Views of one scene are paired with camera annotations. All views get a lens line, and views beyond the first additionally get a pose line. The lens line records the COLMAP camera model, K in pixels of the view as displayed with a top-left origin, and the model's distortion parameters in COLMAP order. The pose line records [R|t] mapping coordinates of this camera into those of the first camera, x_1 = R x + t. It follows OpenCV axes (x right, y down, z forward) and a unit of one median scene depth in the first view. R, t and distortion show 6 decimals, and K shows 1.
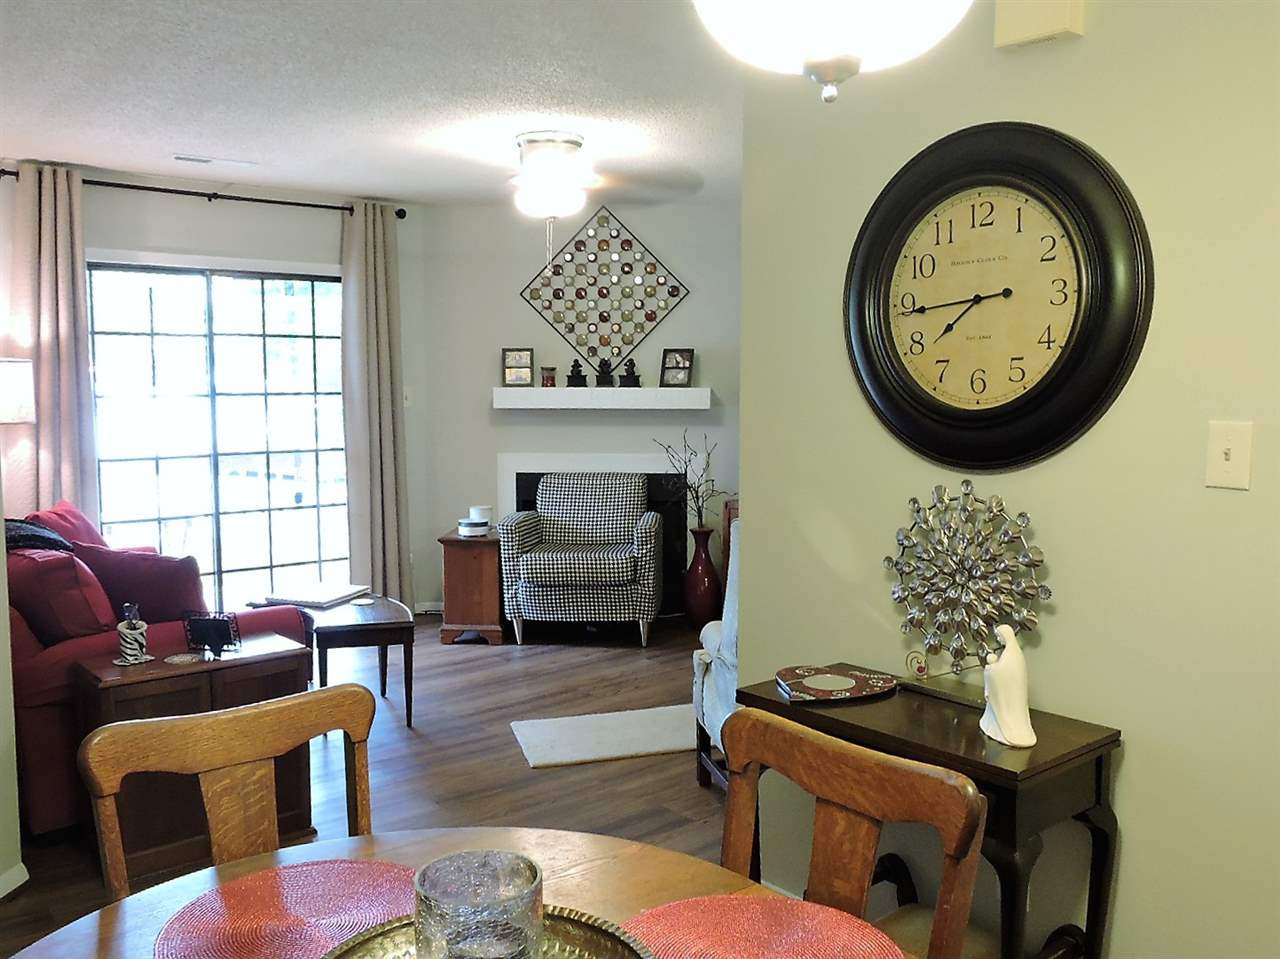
lens RADIAL K [[1106.4, 0, 640.0], [0, 1106.4, 479.5], [0, 0, 1]] dist [-0.012487, -0.012070]
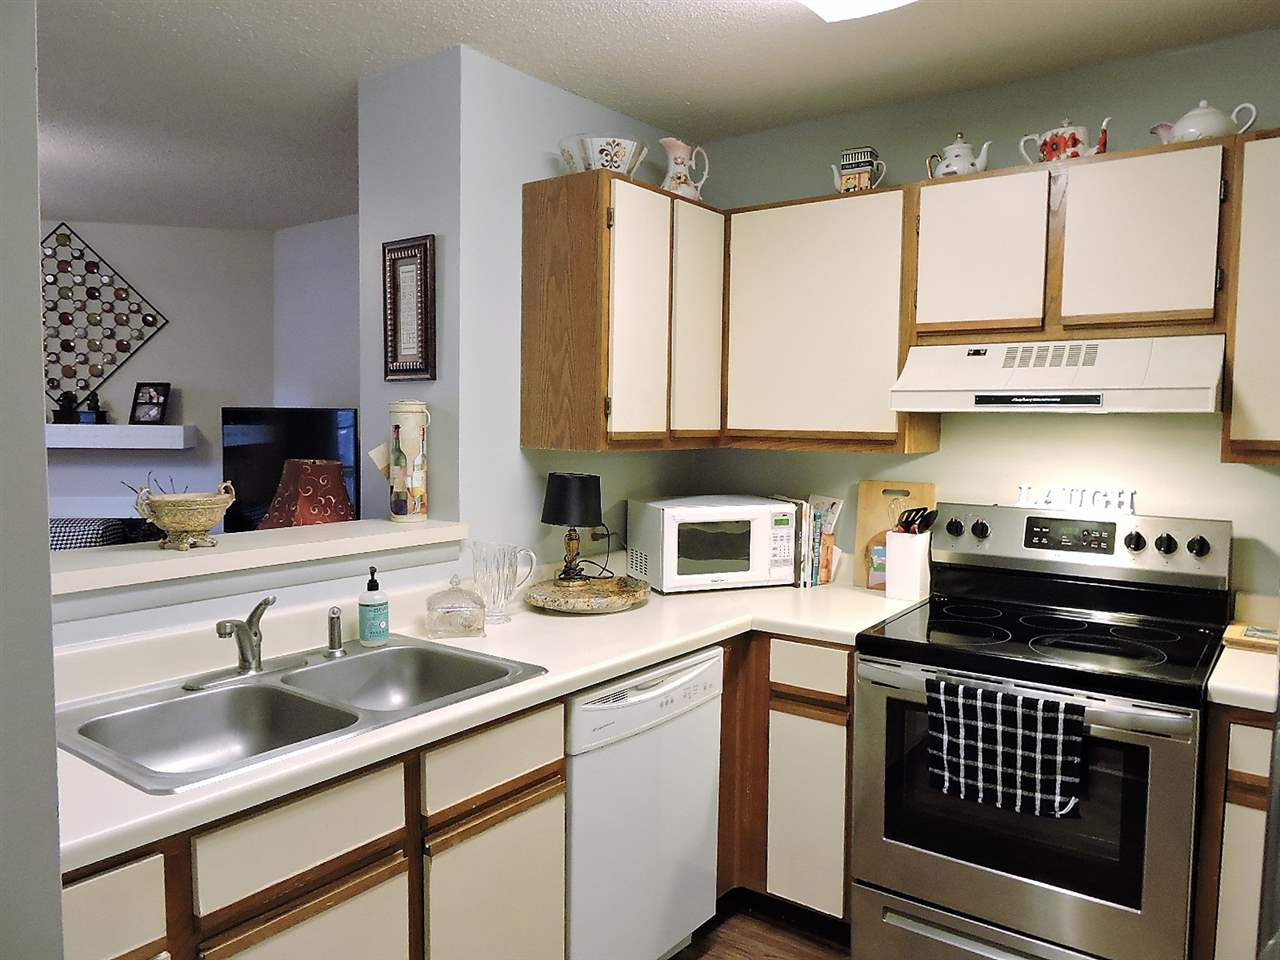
lens RADIAL K [[914.3, 0, 643.4], [0, 914.3, 480.2], [0, 0, 1]] dist [-0.004161, -0.001689]
pose [[0.969436, -0.005250, 0.245287, 0.270763], [0.010612, 0.999733, -0.020545, -0.019571], [-0.245114, 0.022520, 0.969233, 0.188346]]
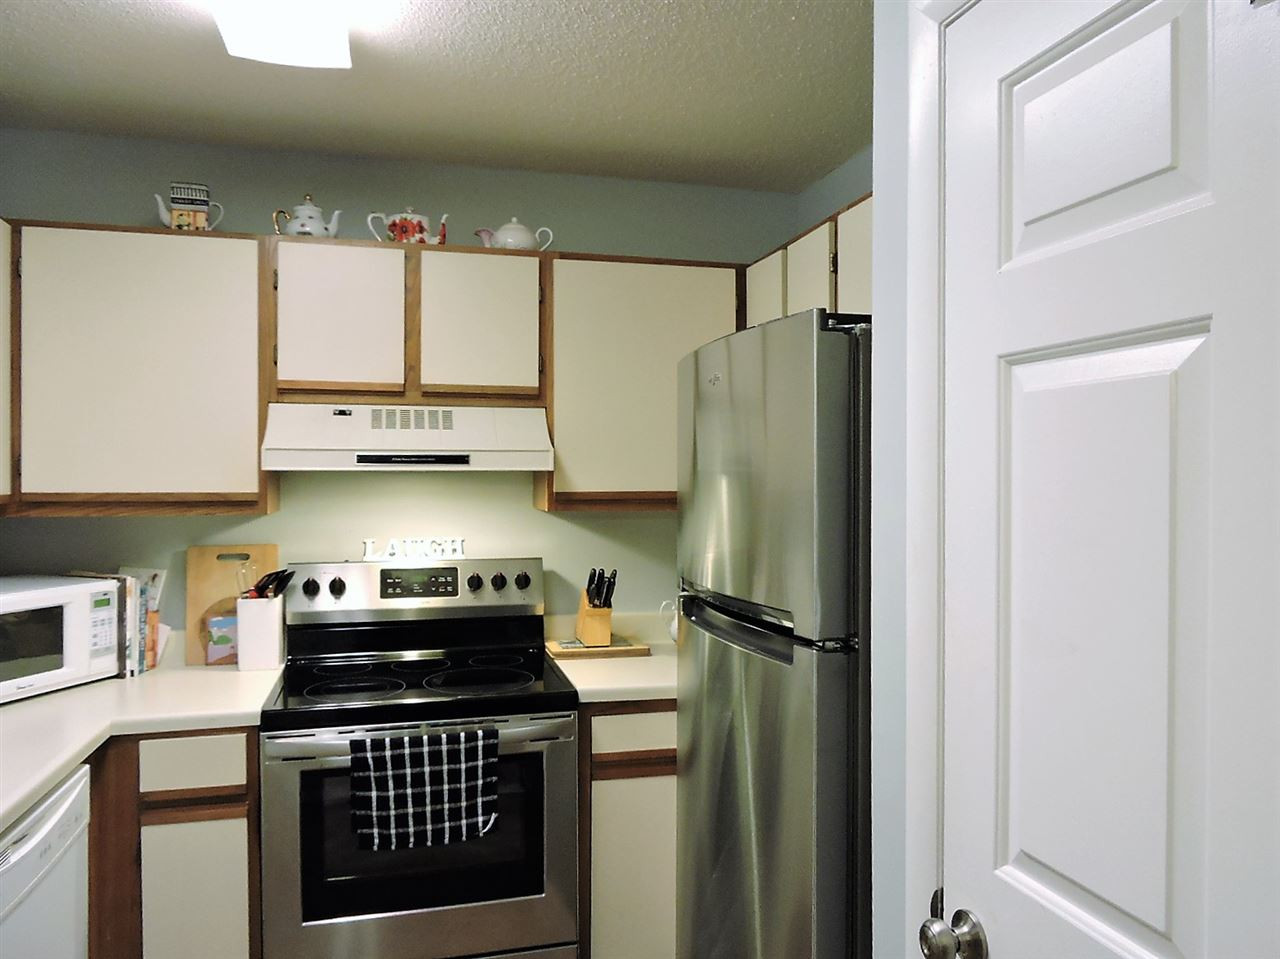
lens RADIAL K [[939.6, 0, 641.1], [0, 939.6, 482.5], [0, 0, 1]] dist [-0.004778, -0.001046]
pose [[0.412585, -0.004331, 0.910909, 0.180249], [0.082721, 0.996035, -0.032731, -0.026399], [-0.907156, 0.088855, 0.411307, 0.249496]]
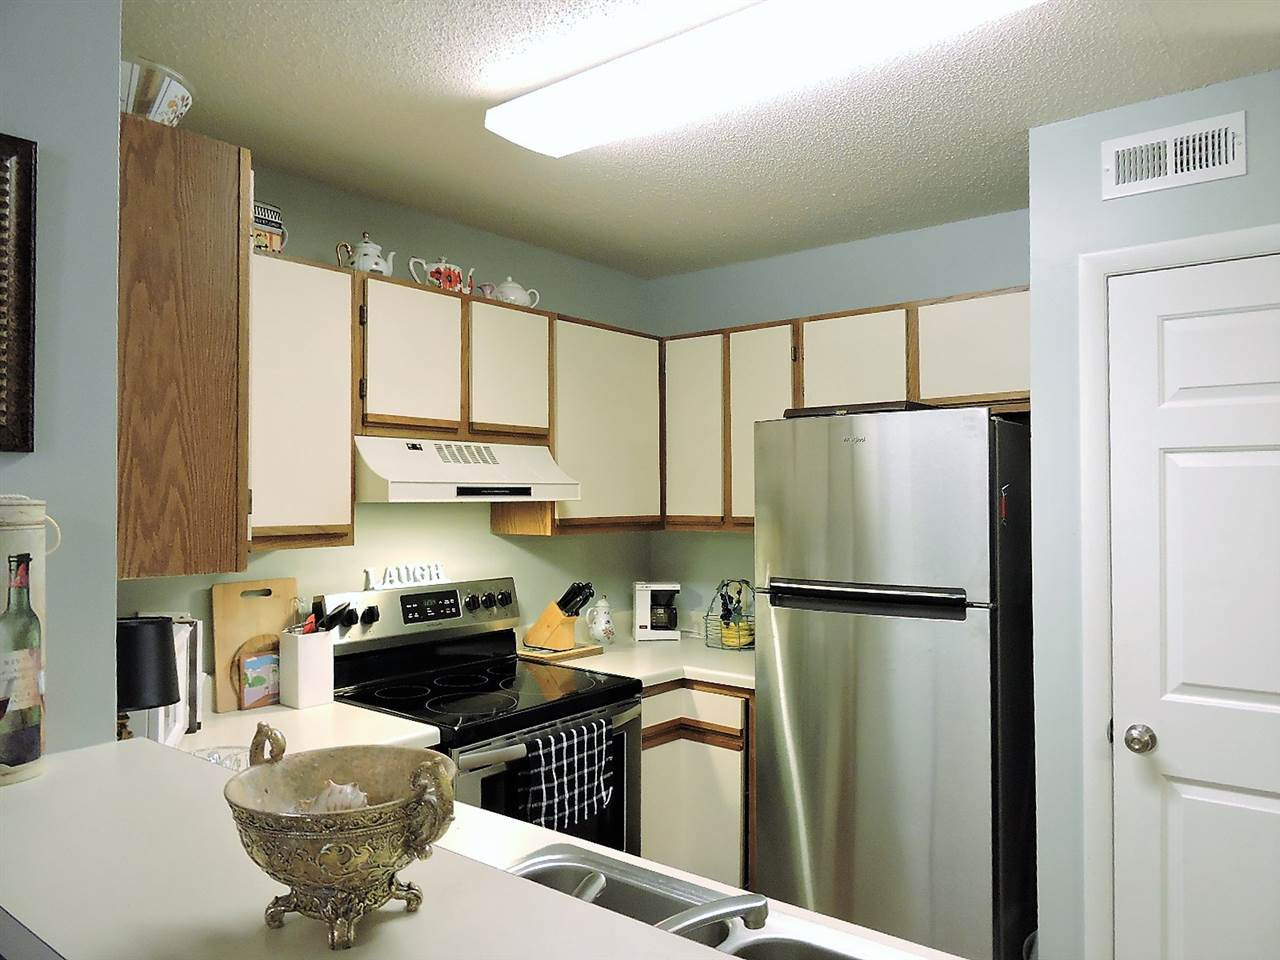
lens RADIAL K [[914.3, 0, 643.4], [0, 914.3, 480.2], [0, 0, 1]] dist [-0.004161, -0.001689]
pose [[-0.213821, 0.019135, 0.976685, 0.061527], [0.093770, 0.995593, 0.001023, -0.057816], [-0.972362, 0.091803, -0.214673, 0.538254]]
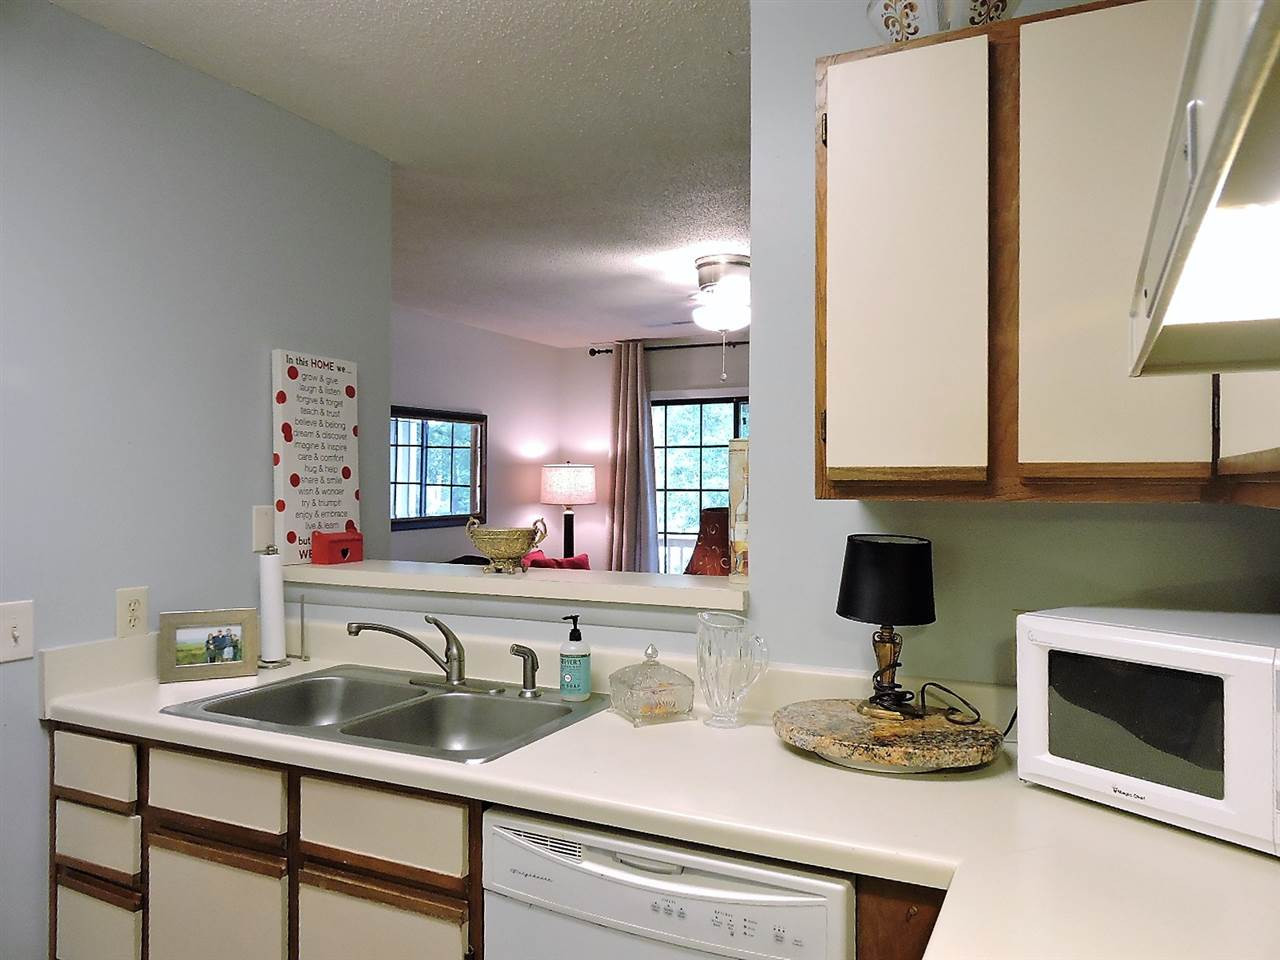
lens RADIAL K [[914.3, 0, 643.4], [0, 914.3, 480.2], [0, 0, 1]] dist [-0.004161, -0.001689]
pose [[0.417077, -0.003502, -0.908864, 0.574452], [-0.086686, 0.995280, -0.043615, -0.031208], [0.904728, 0.096977, 0.414805, 0.442852]]
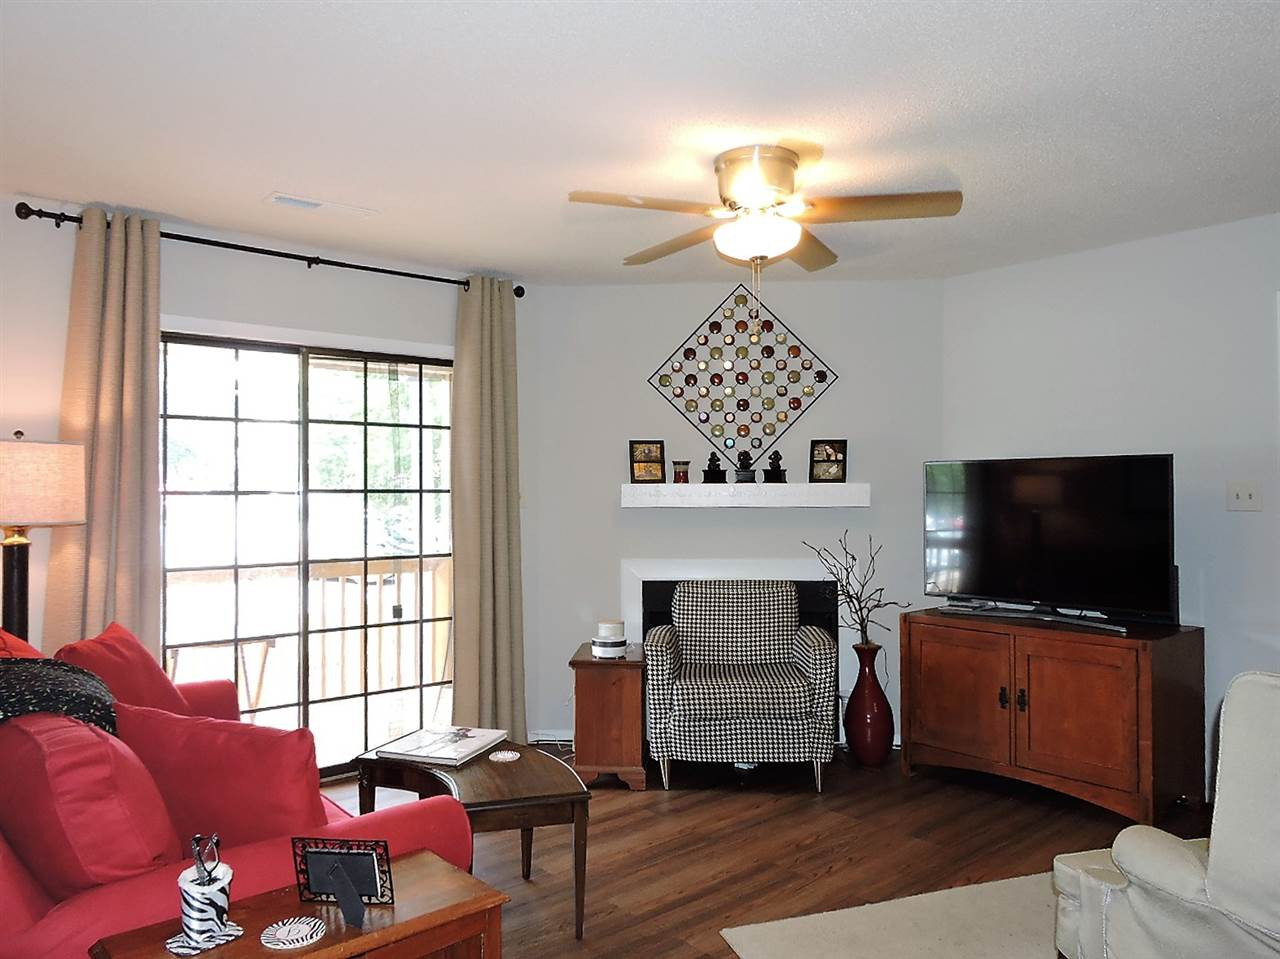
lens RADIAL K [[939.6, 0, 641.1], [0, 939.6, 482.5], [0, 0, 1]] dist [-0.004778, -0.001046]
pose [[0.999961, -0.005243, 0.007129, -0.135563], [0.005953, 0.994622, -0.103397, -0.007614], [-0.006549, 0.103436, 0.994615, 0.283022]]
